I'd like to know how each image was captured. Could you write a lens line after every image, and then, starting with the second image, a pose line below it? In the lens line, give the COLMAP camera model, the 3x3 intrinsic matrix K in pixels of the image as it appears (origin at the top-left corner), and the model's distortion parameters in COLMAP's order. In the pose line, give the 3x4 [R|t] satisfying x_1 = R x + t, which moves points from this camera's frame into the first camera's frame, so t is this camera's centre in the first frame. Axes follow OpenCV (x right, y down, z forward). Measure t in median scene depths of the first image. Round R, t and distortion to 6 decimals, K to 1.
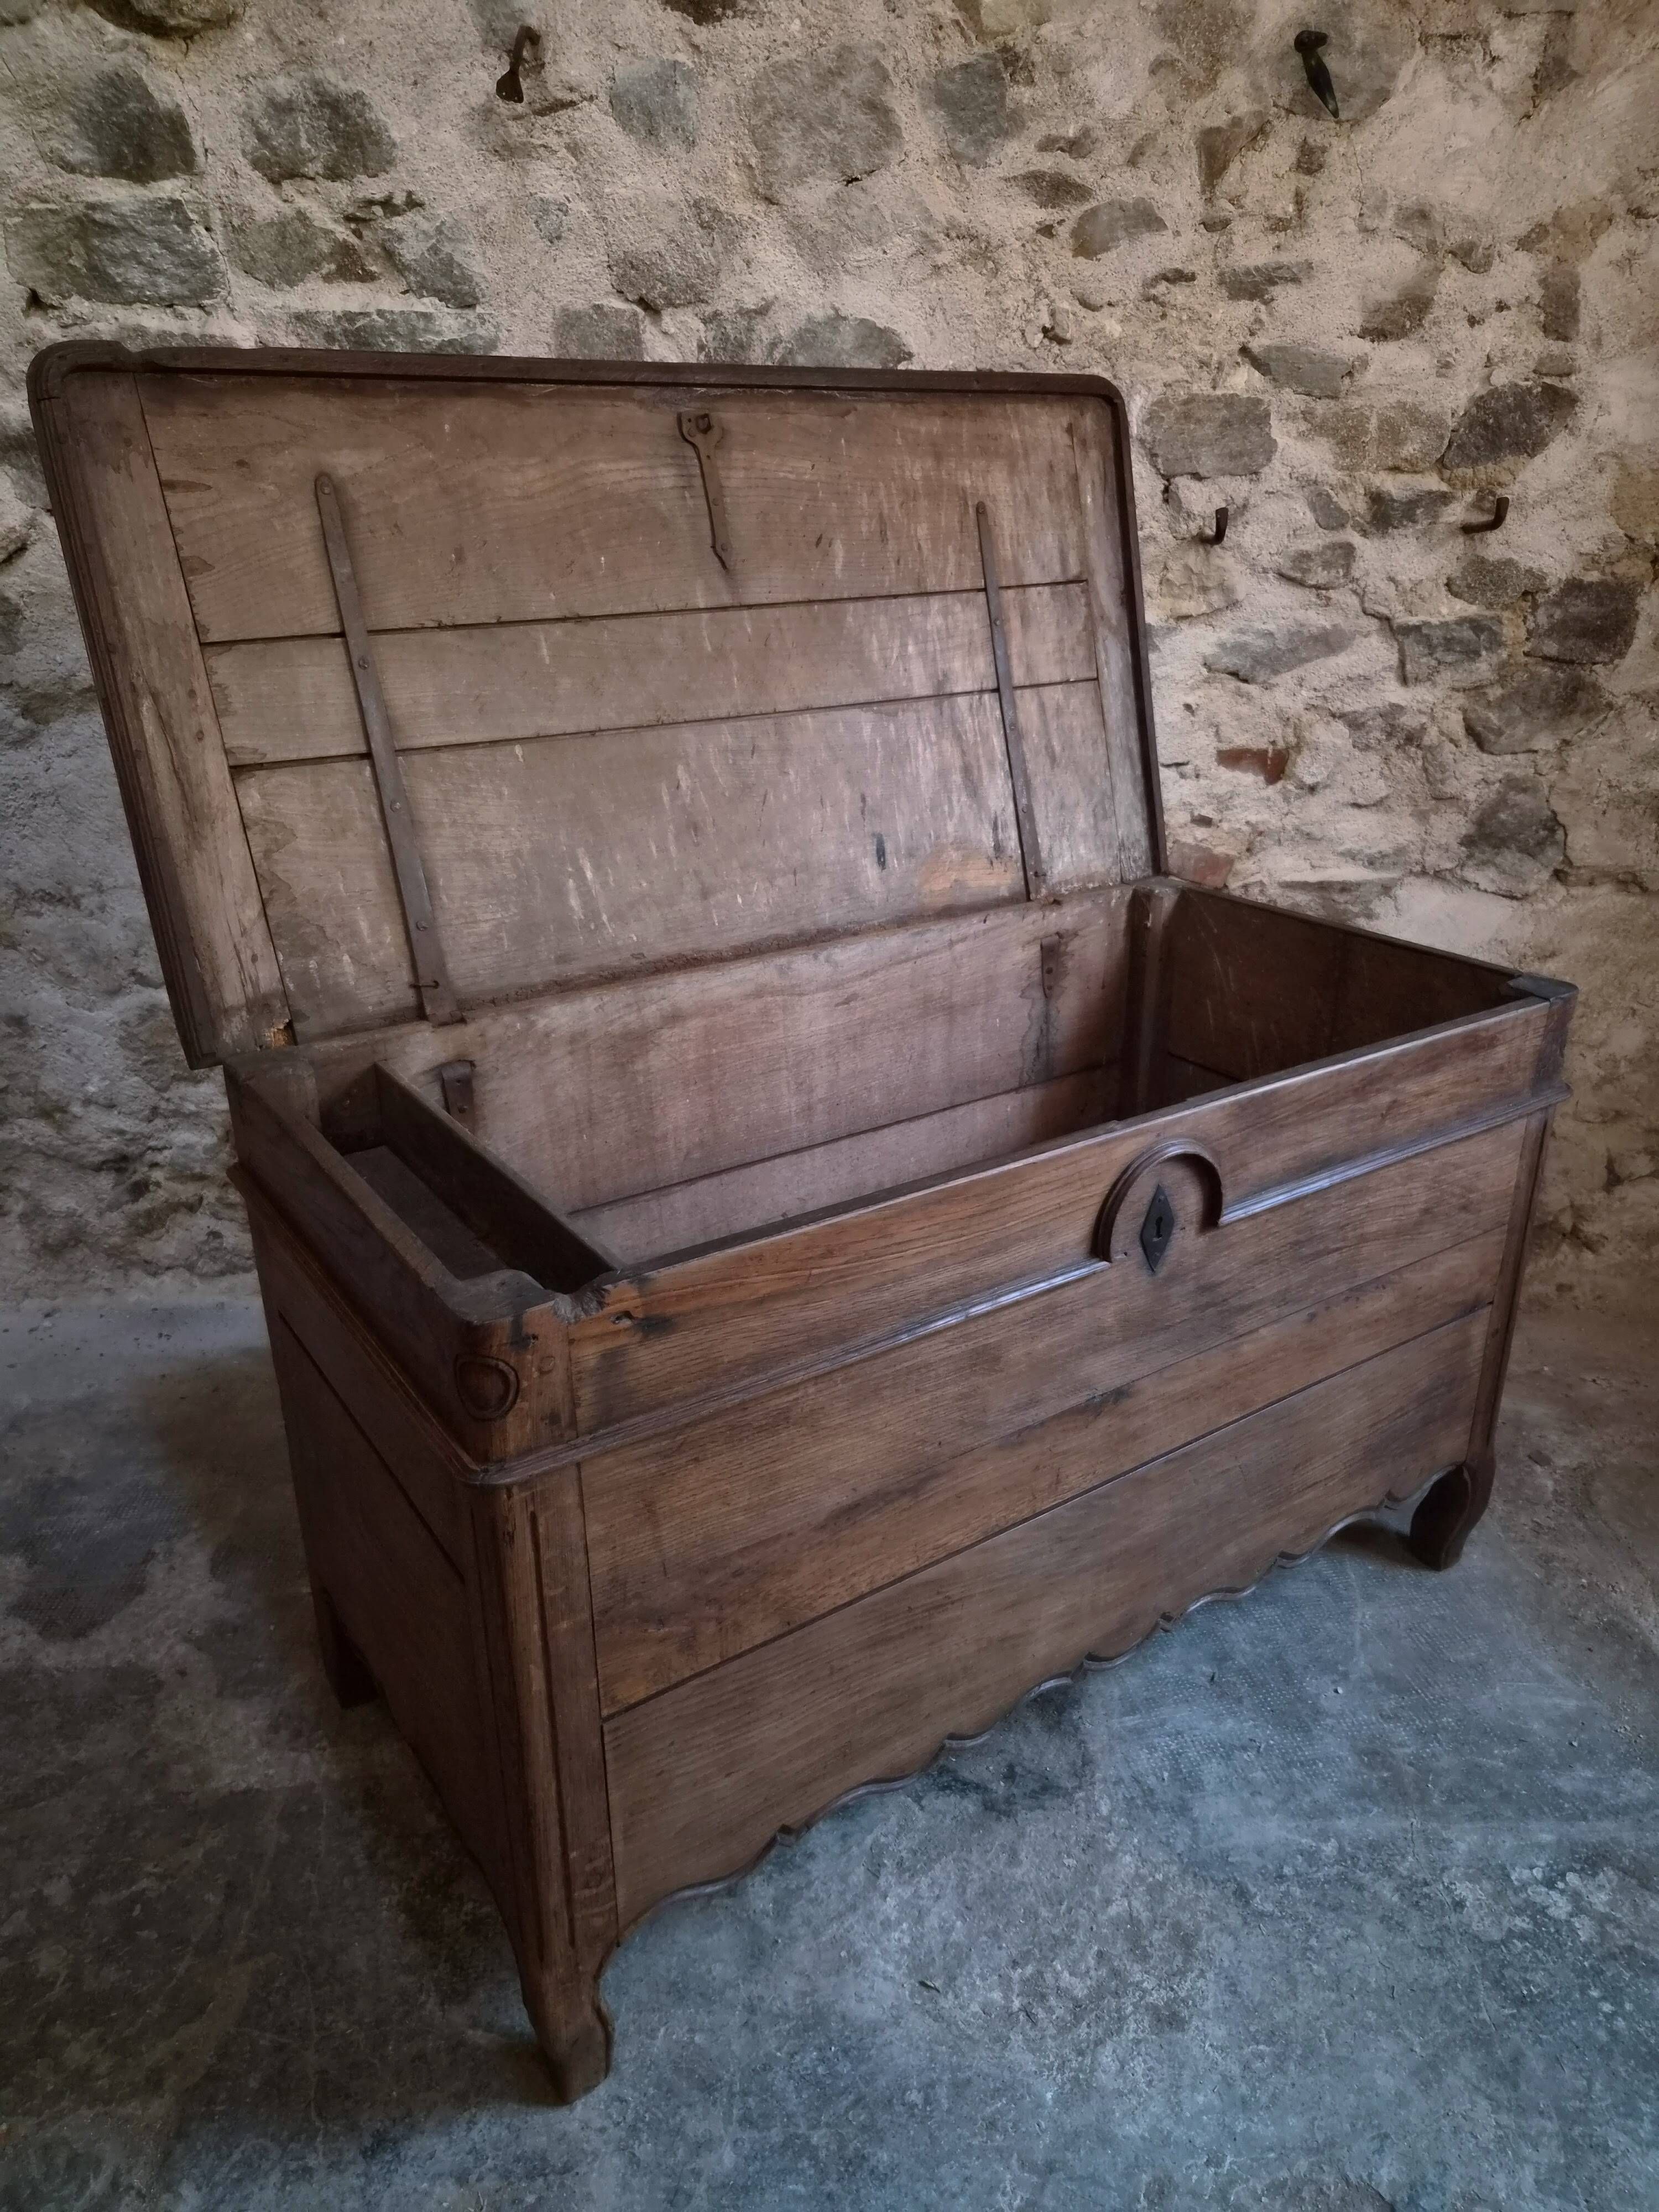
lens RADIAL K [[1477.1, 0, 849.3], [0, 1477.1, 1123.8], [0, 0, 1]] dist [0.064562, -0.050442]
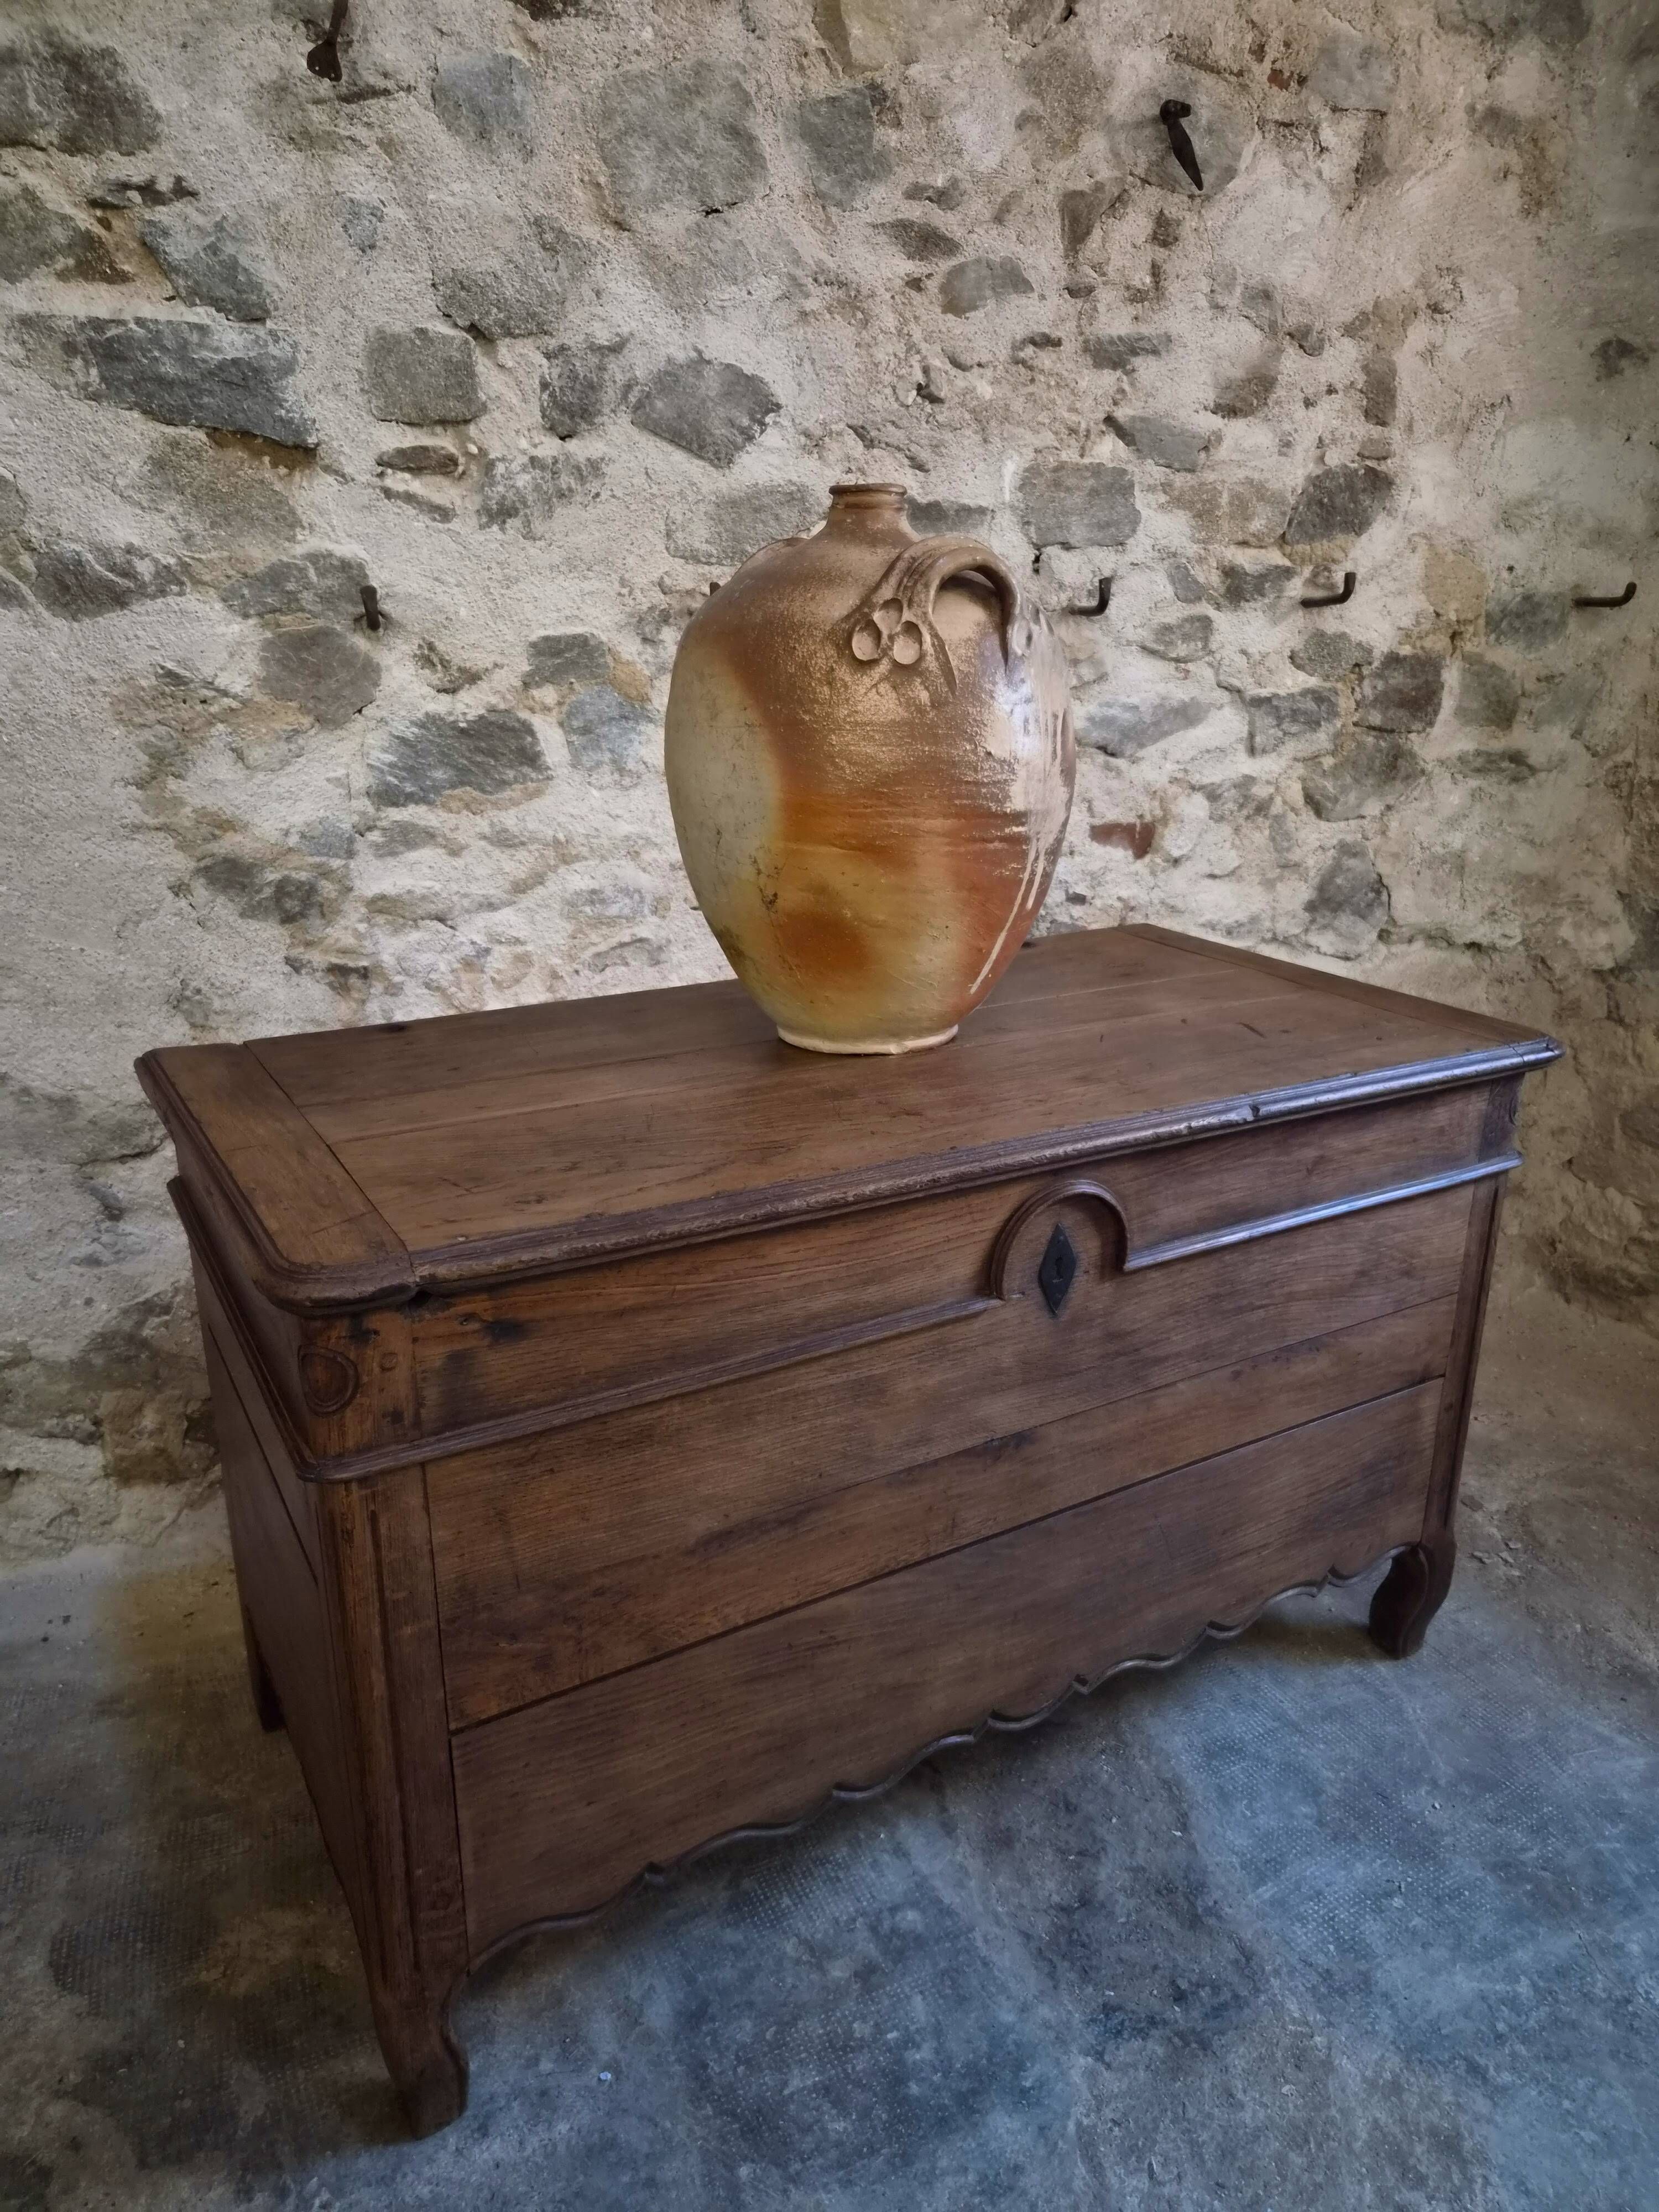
lens RADIAL K [[1480.2, 0, 844.0], [0, 1480.2, 1129.1], [0, 0, 1]] dist [0.060041, -0.047609]
pose [[0.950199, -0.095204, 0.296747, -0.234159], [0.110895, 0.993163, -0.036459, -0.042594], [-0.291247, 0.067551, 0.954260, 0.155290]]
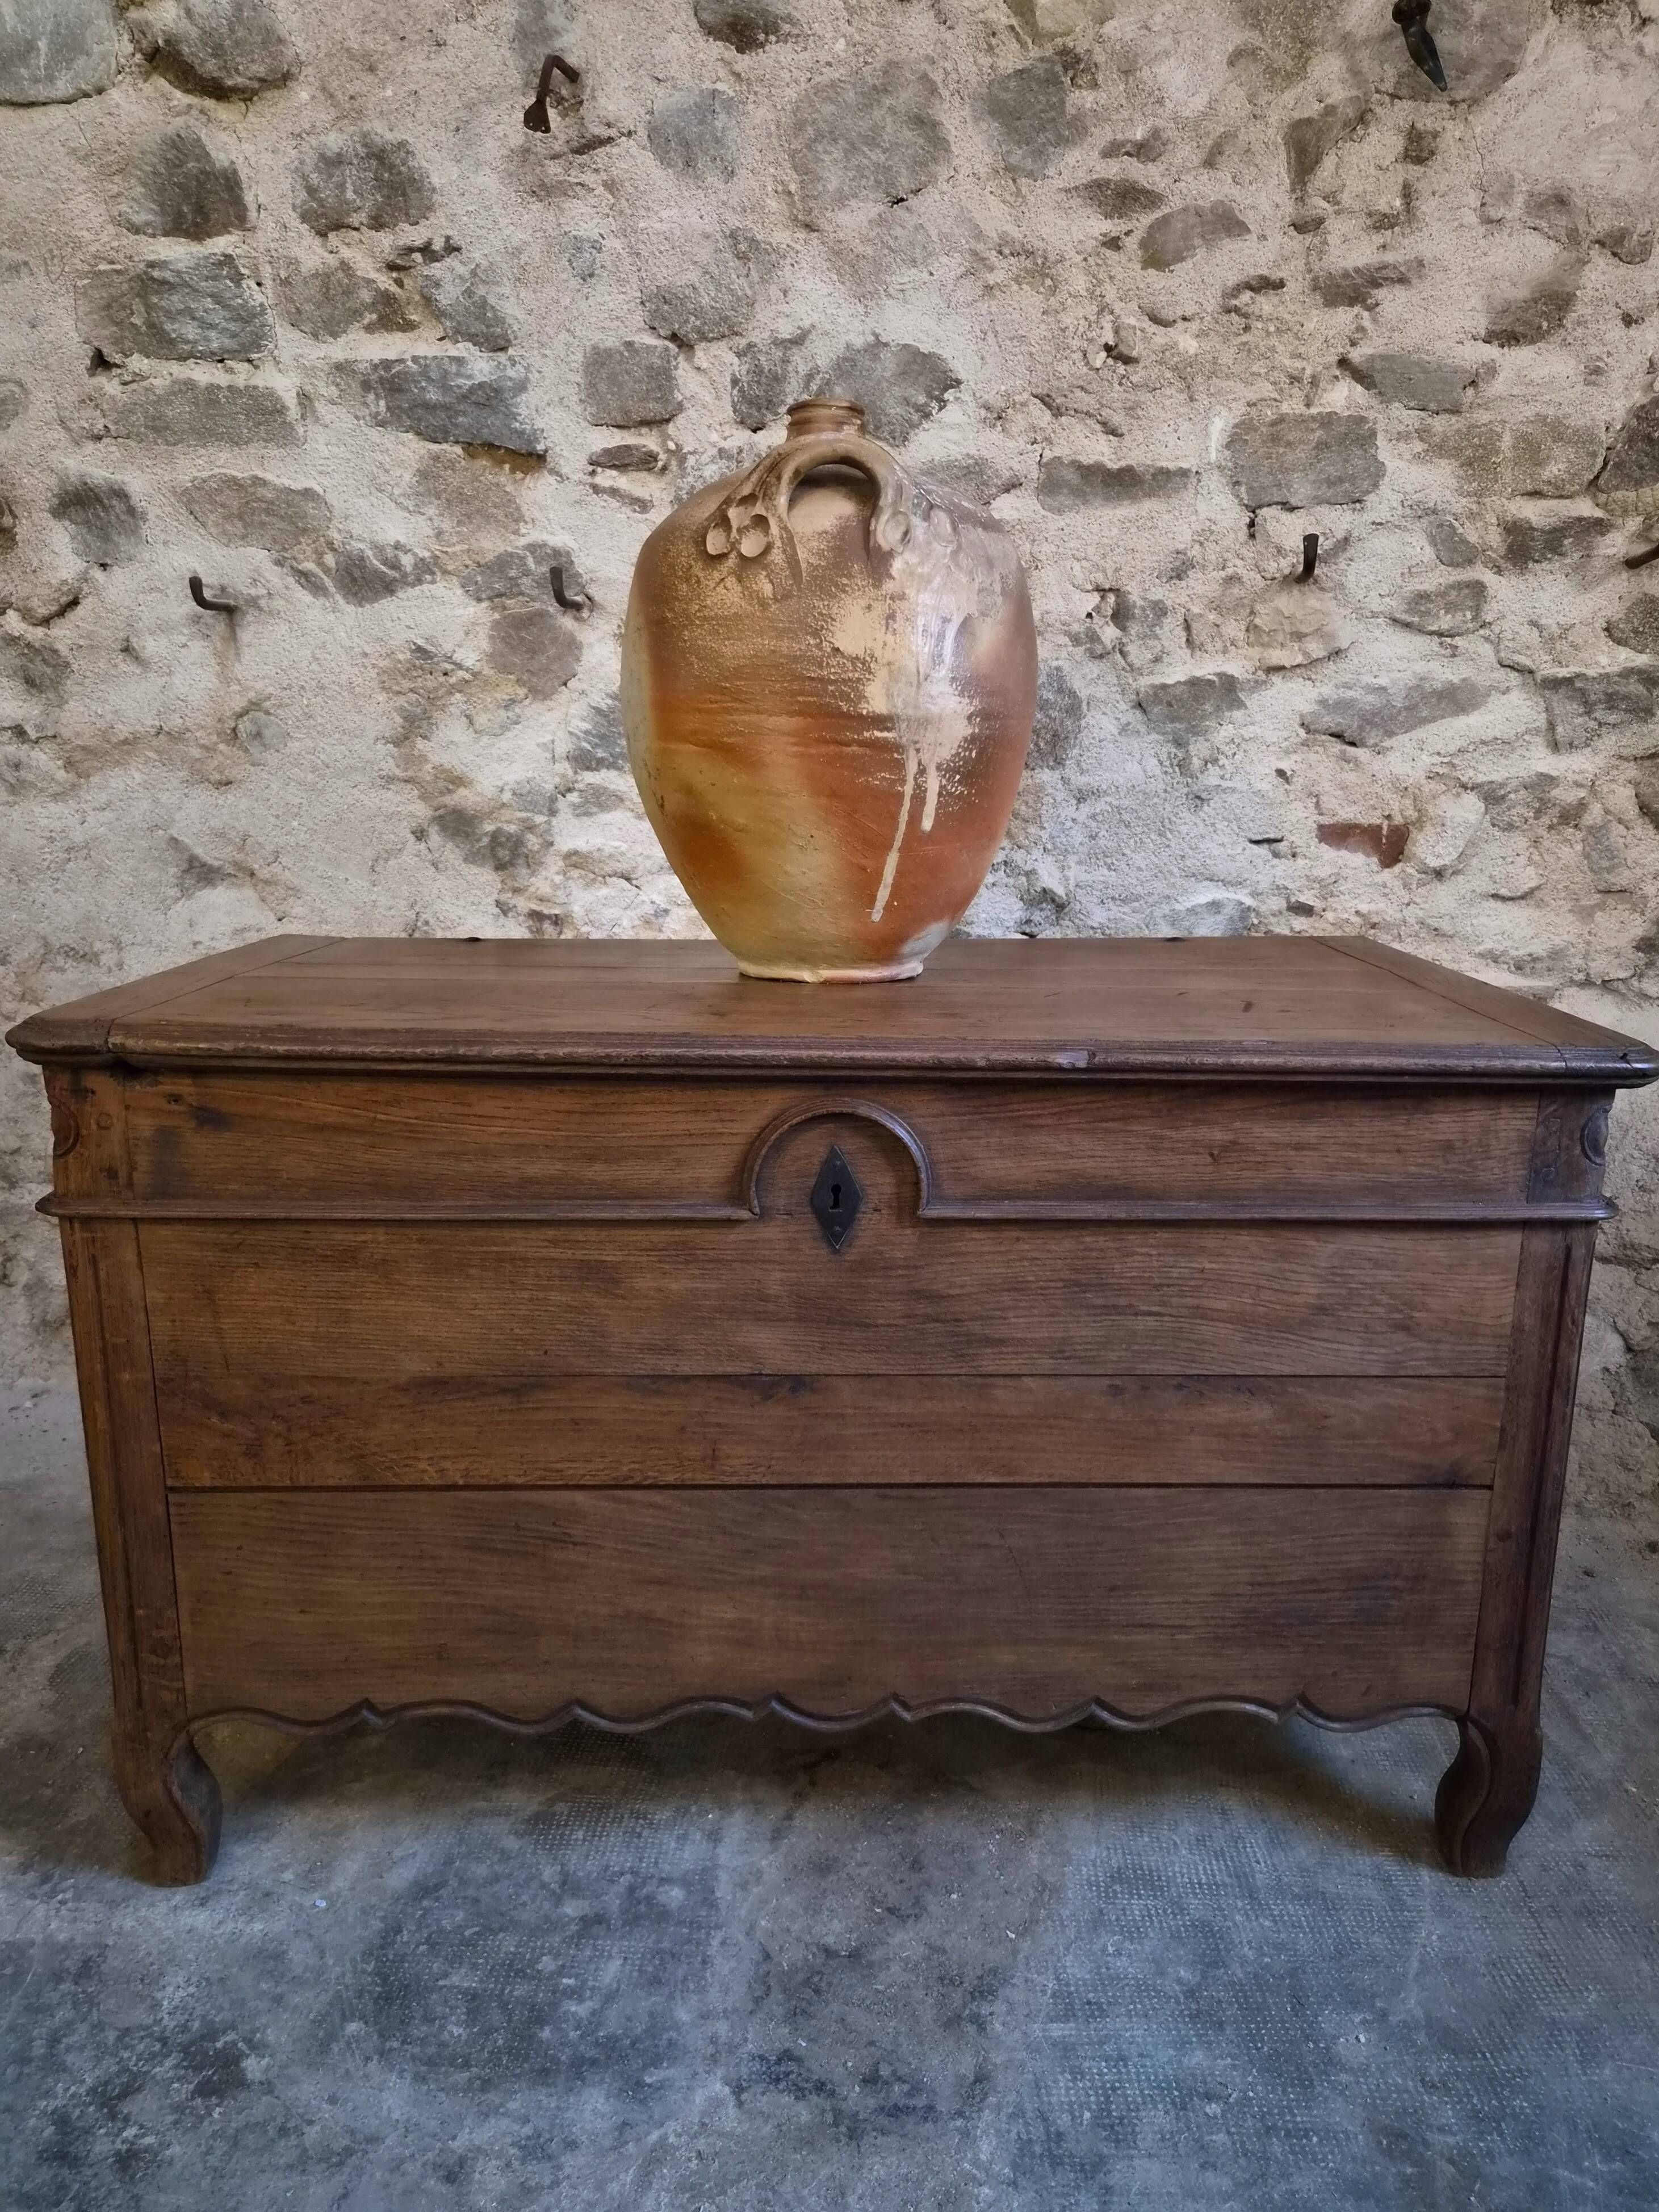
lens RADIAL K [[1516.7, 0, 828.8], [0, 1516.7, 1121.9], [0, 0, 1]] dist [0.066270, -0.052252]
pose [[0.980622, 0.056211, -0.187673, 0.165217], [-0.082907, 0.987015, -0.137578, 0.062976], [0.177503, 0.150471, 0.972549, 0.151418]]
